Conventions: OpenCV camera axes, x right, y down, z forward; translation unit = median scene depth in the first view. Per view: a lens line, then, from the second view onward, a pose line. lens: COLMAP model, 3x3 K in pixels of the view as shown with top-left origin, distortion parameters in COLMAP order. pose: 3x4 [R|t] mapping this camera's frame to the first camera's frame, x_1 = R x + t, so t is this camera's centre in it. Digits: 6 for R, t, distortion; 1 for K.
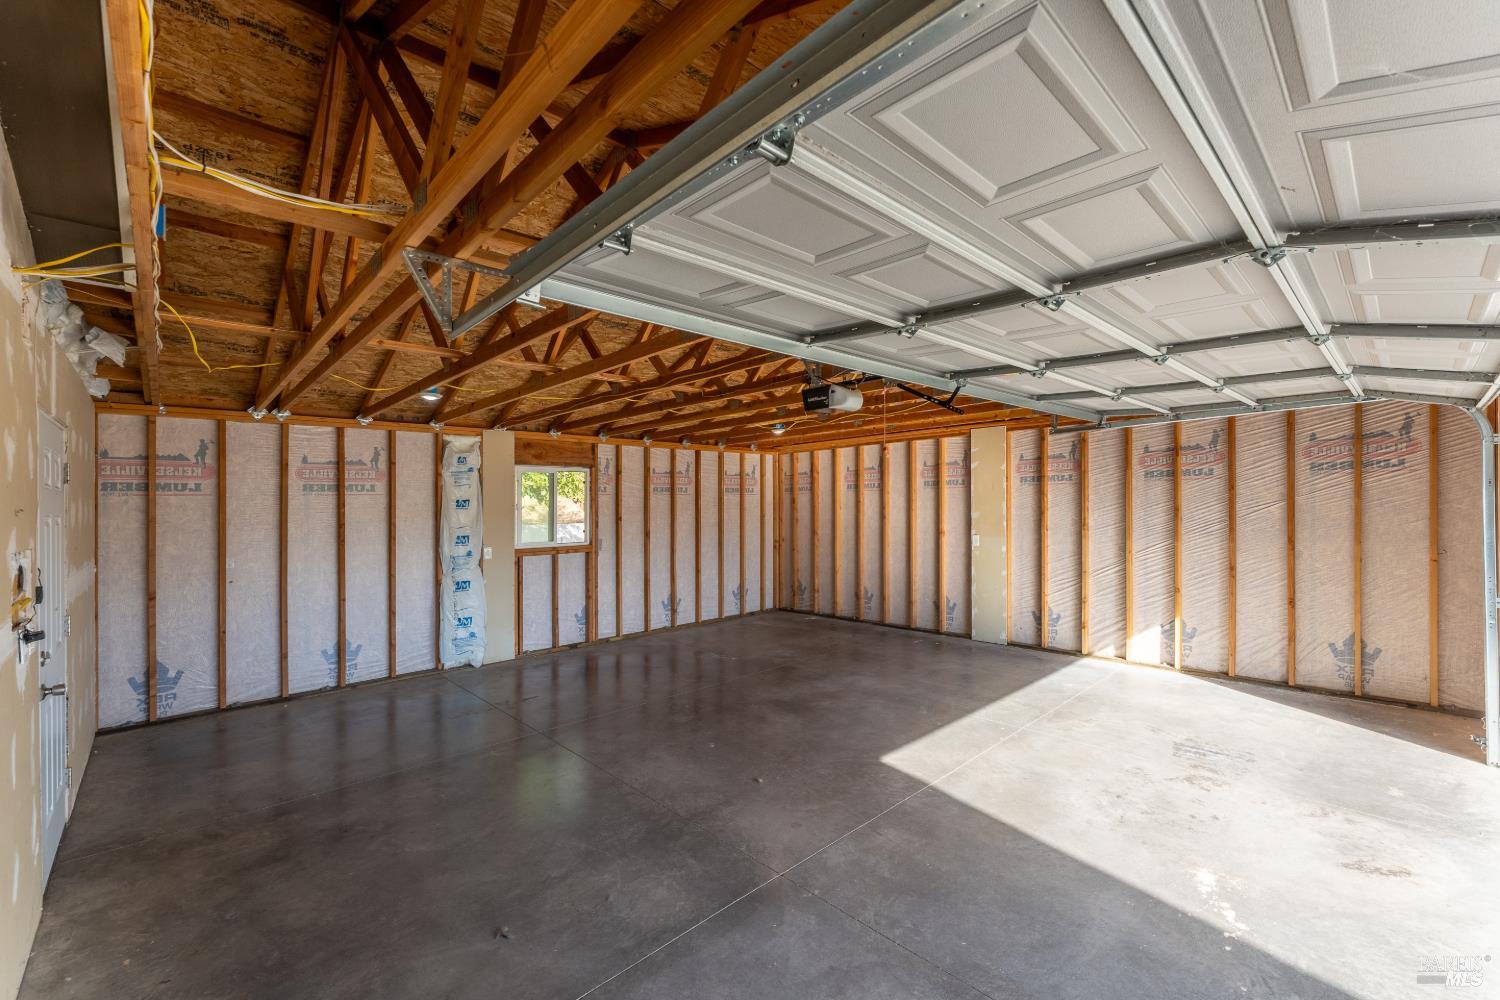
lens RADIAL K [[616.9, 0, 752.9], [0, 616.9, 509.6], [0, 0, 1]] dist [-0.004217, -0.000101]
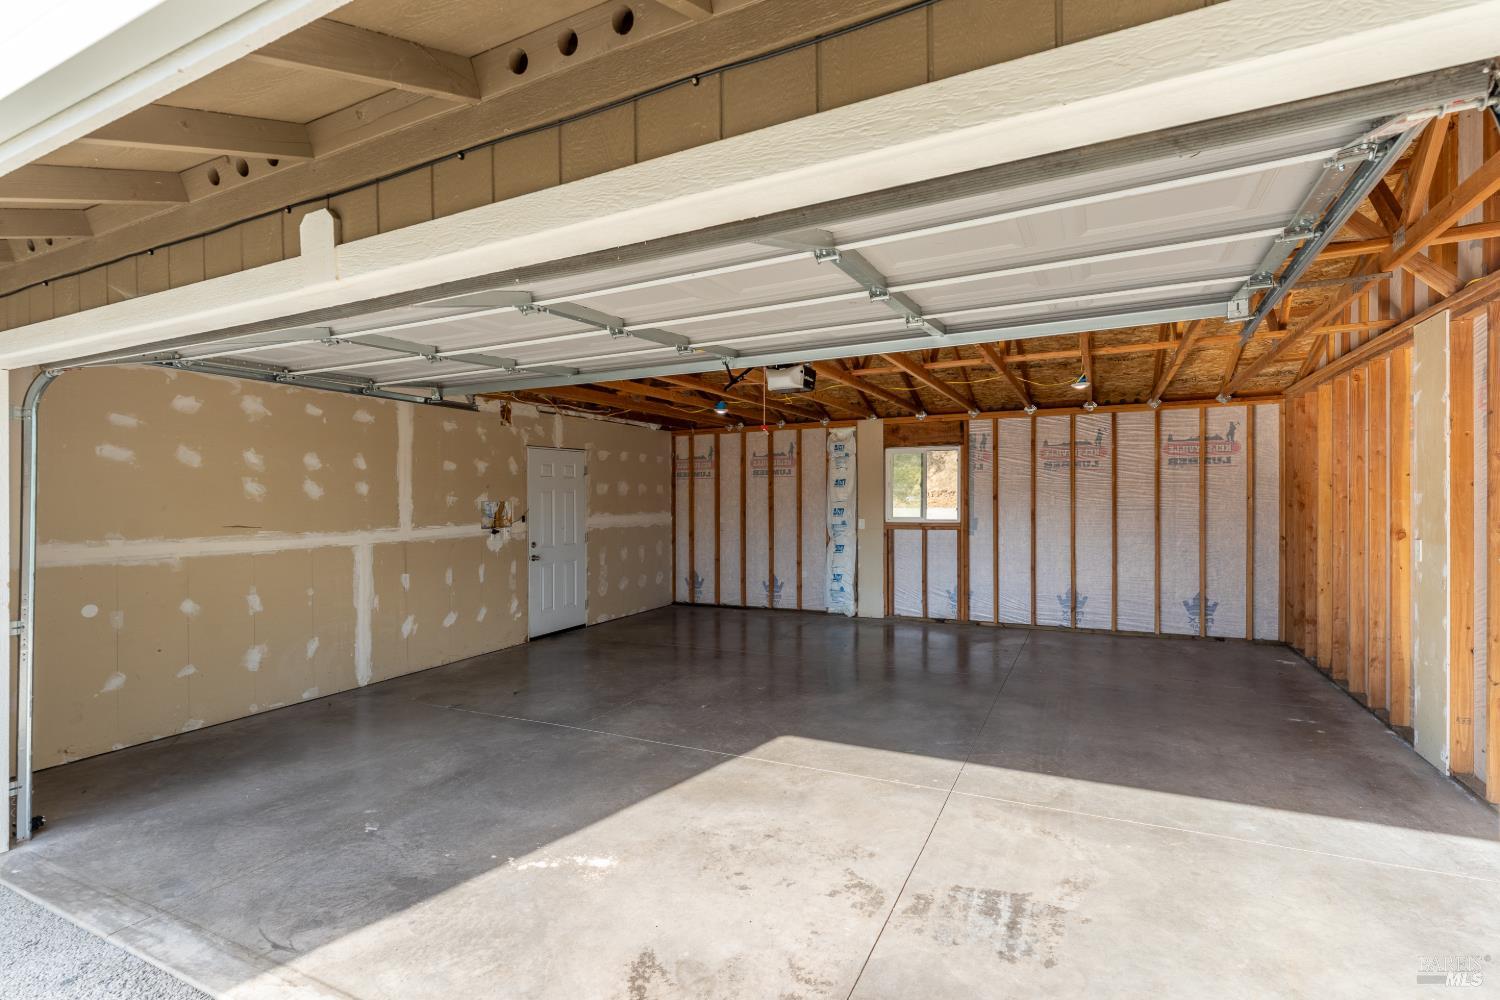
lens RADIAL K [[687.6, 0, 760.9], [0, 687.6, 489.7], [0, 0, 1]] dist [0.001411, -0.000041]
pose [[0.366086, 0.003596, -0.930574, 0.968698], [-0.002185, 0.999993, 0.003005, 0.001343], [0.930578, 0.000933, 0.366092, 0.438657]]
